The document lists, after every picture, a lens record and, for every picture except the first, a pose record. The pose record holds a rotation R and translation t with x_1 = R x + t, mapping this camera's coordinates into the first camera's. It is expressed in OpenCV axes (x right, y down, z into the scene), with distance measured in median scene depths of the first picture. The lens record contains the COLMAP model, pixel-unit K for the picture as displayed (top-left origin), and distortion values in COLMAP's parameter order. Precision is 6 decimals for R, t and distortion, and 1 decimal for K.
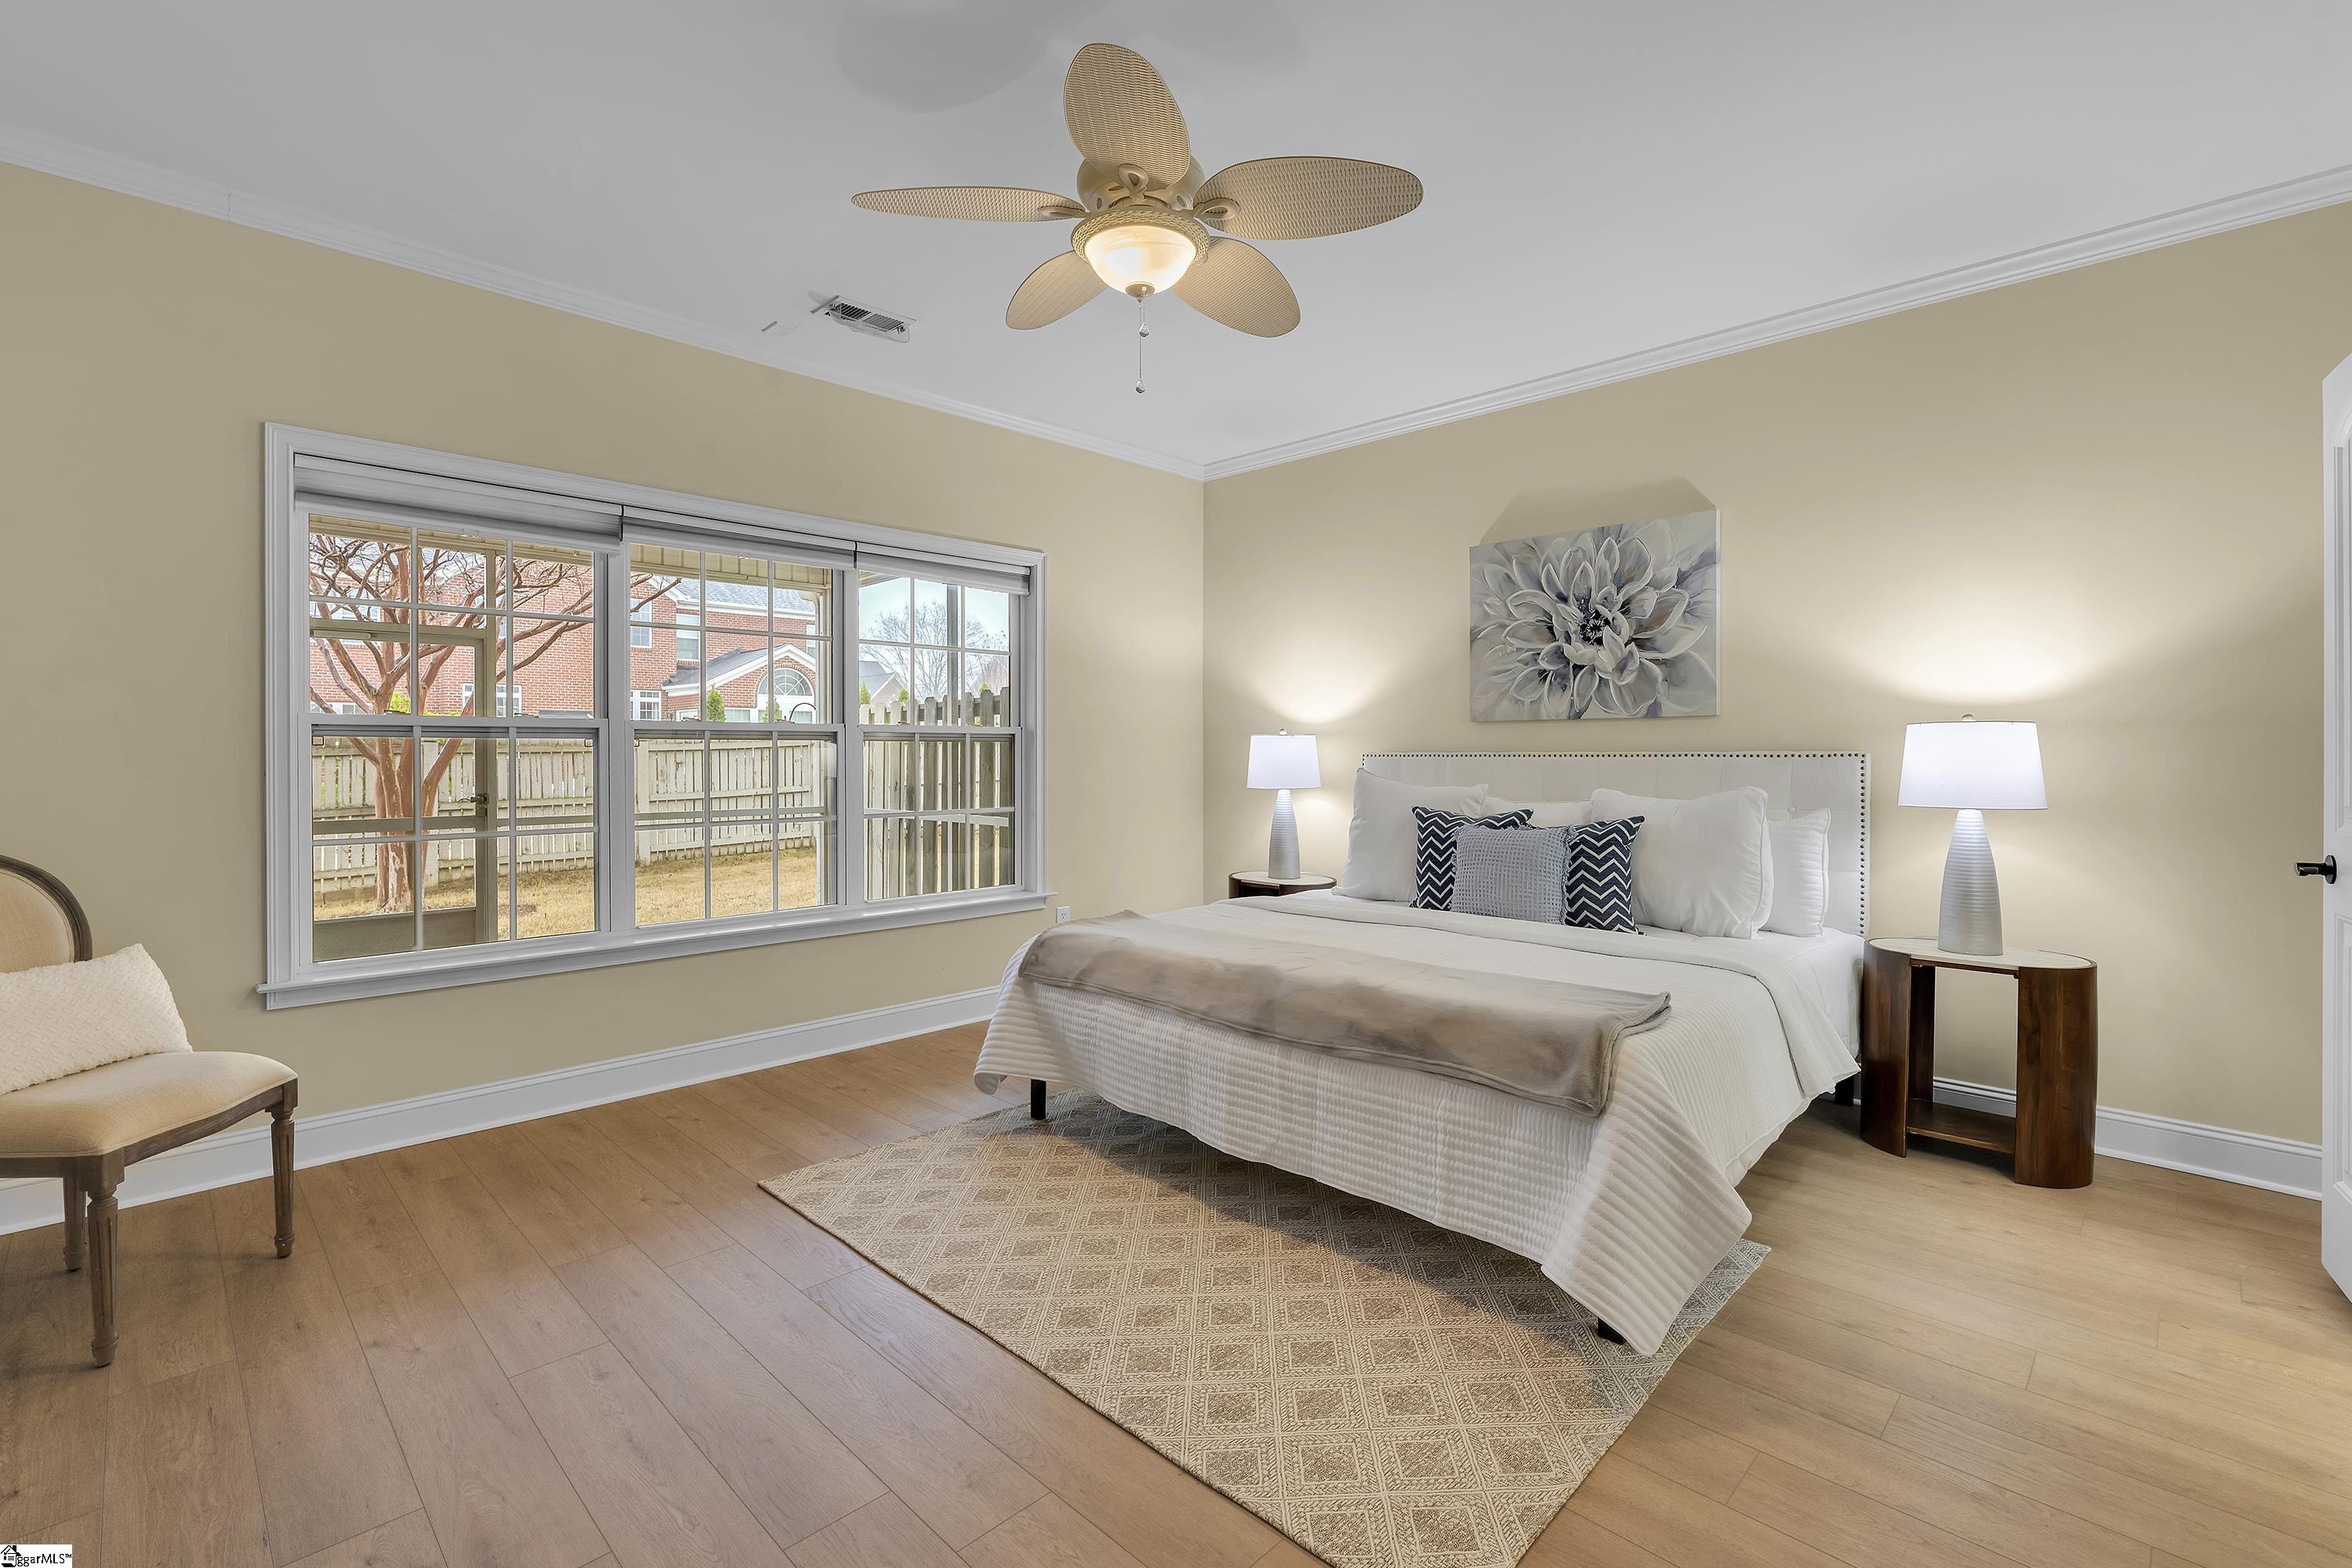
lens RADIAL K [[1037.5, 0, 1179.7], [0, 1037.5, 751.3], [0, 0, 1]] dist [-0.000293, -0.000058]
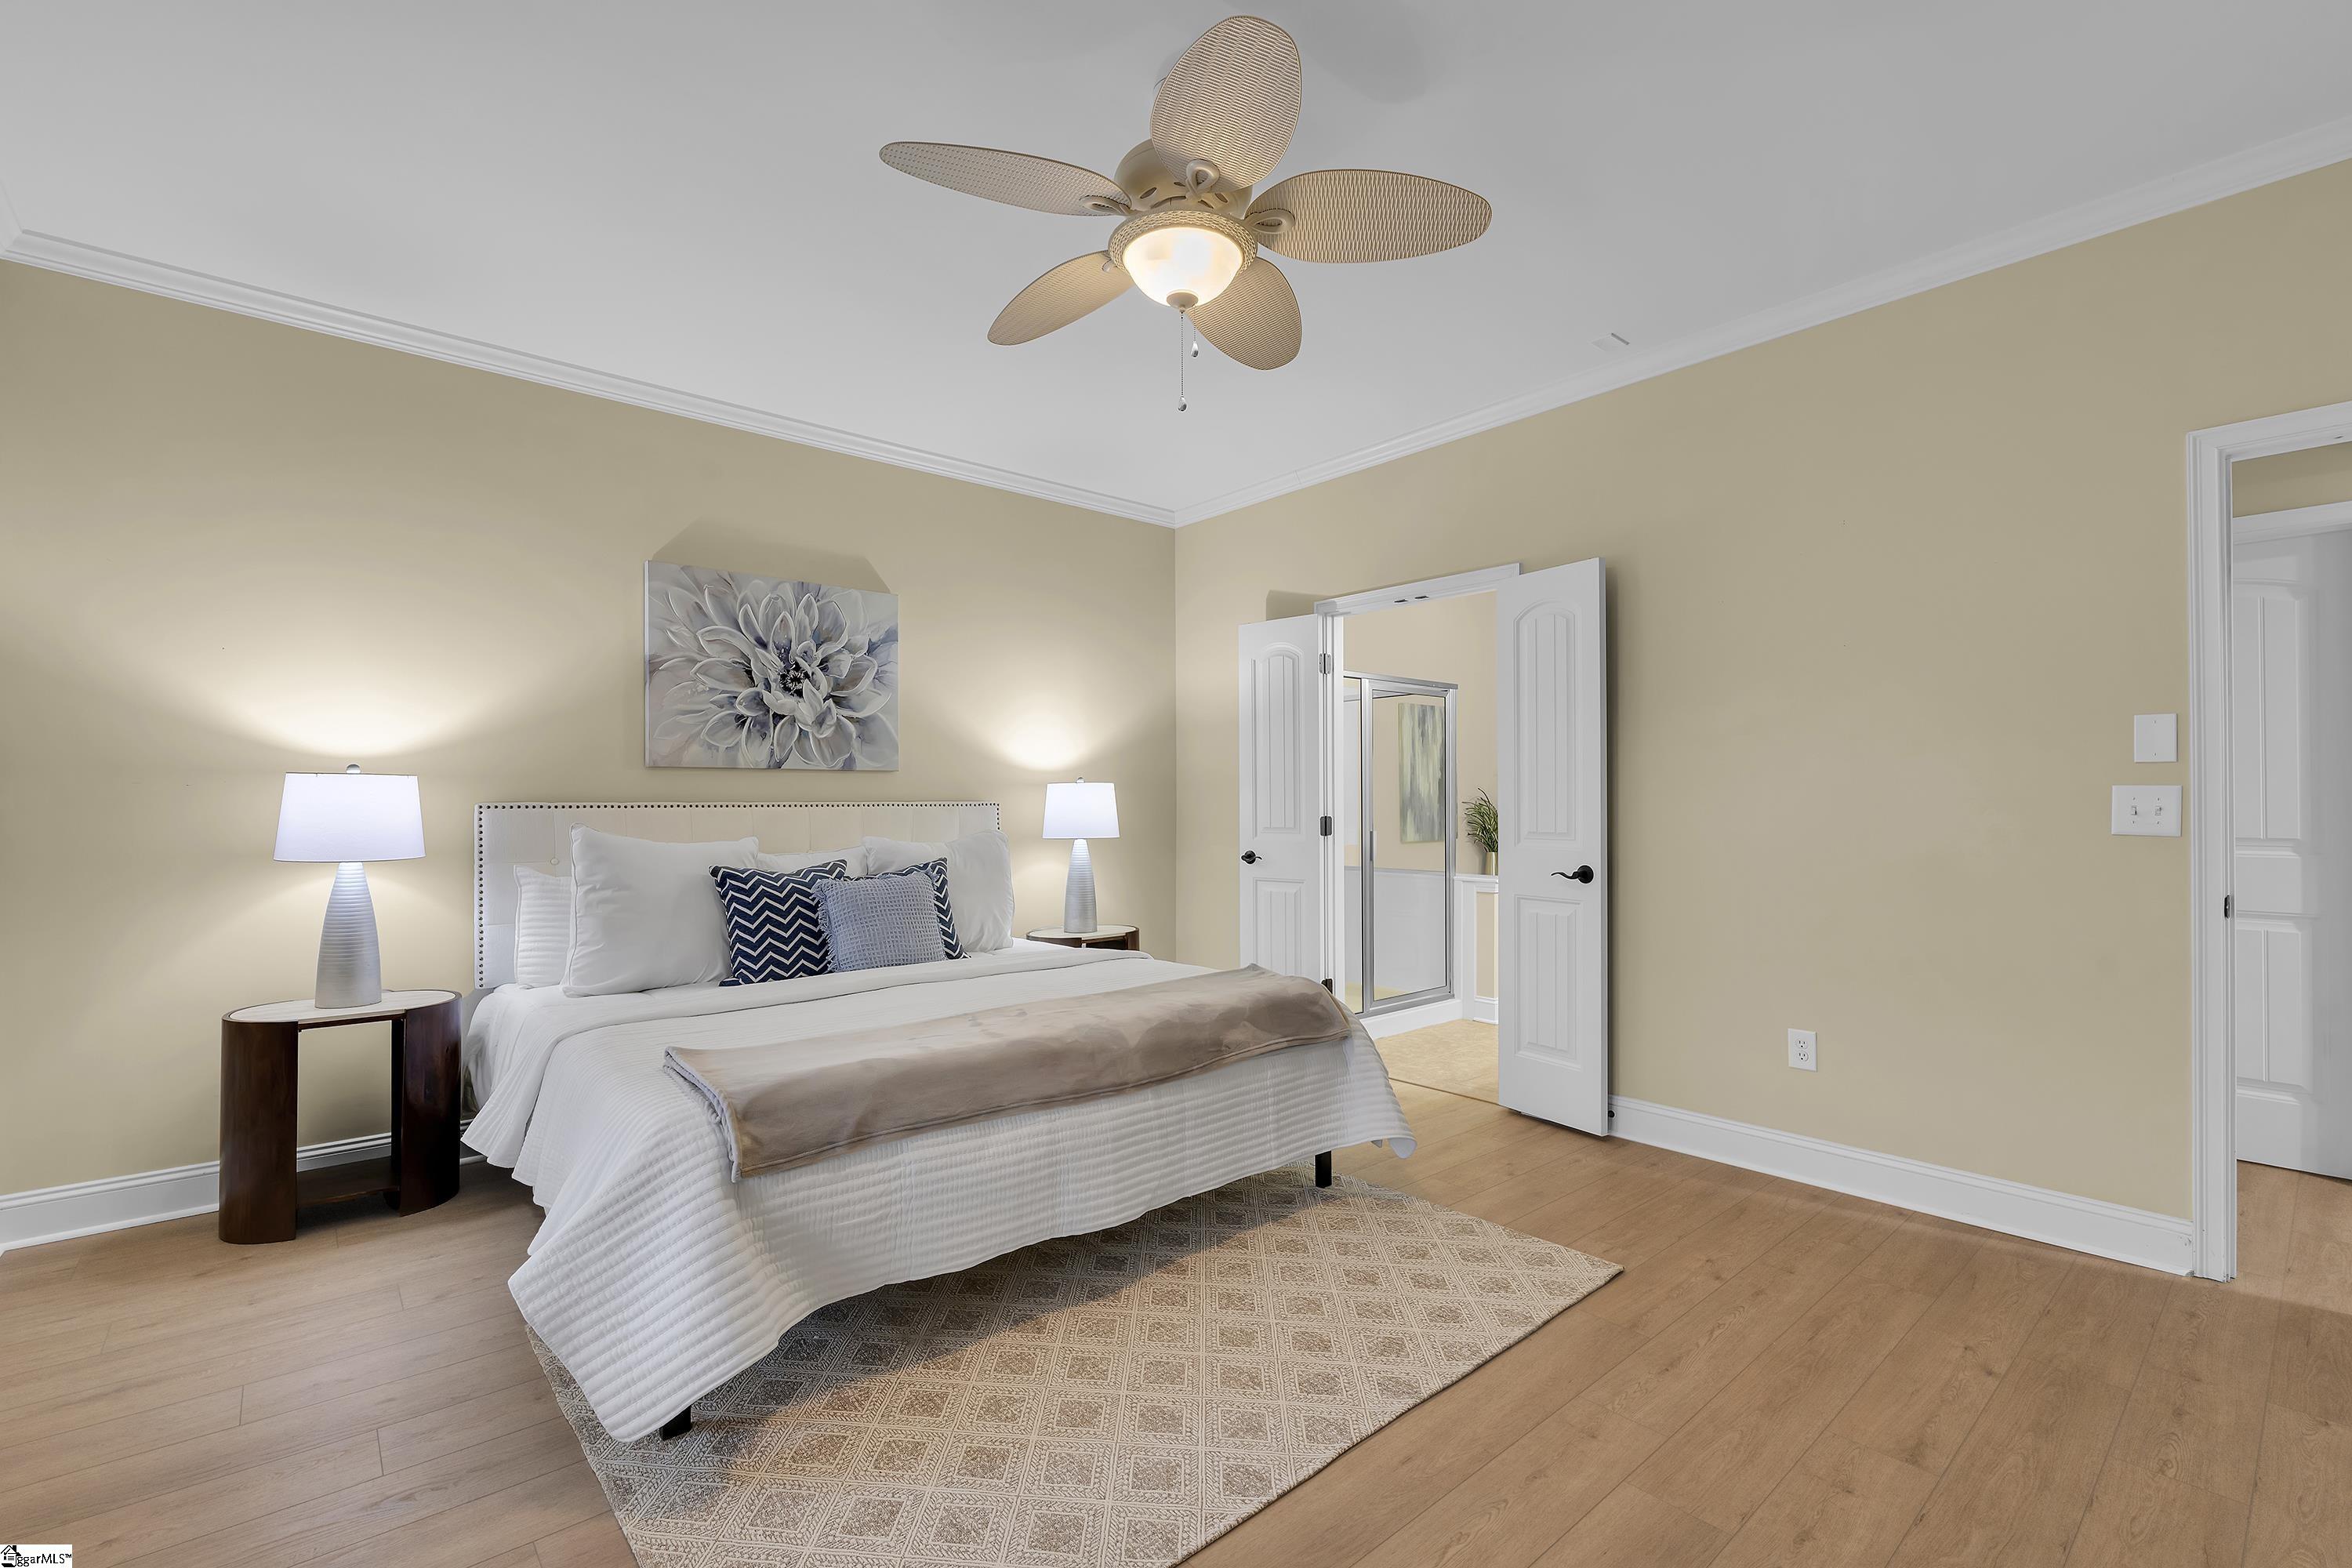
lens RADIAL K [[1011.1, 0, 1176.7], [0, 1011.1, 791.3], [0, 0, 1]] dist [0.001479, 0.000192]
pose [[0.092825, 0.011652, 0.995614, -0.550013], [0.000991, 0.999930, -0.011794, 0.002121], [-0.995682, 0.002081, 0.092807, 0.543691]]
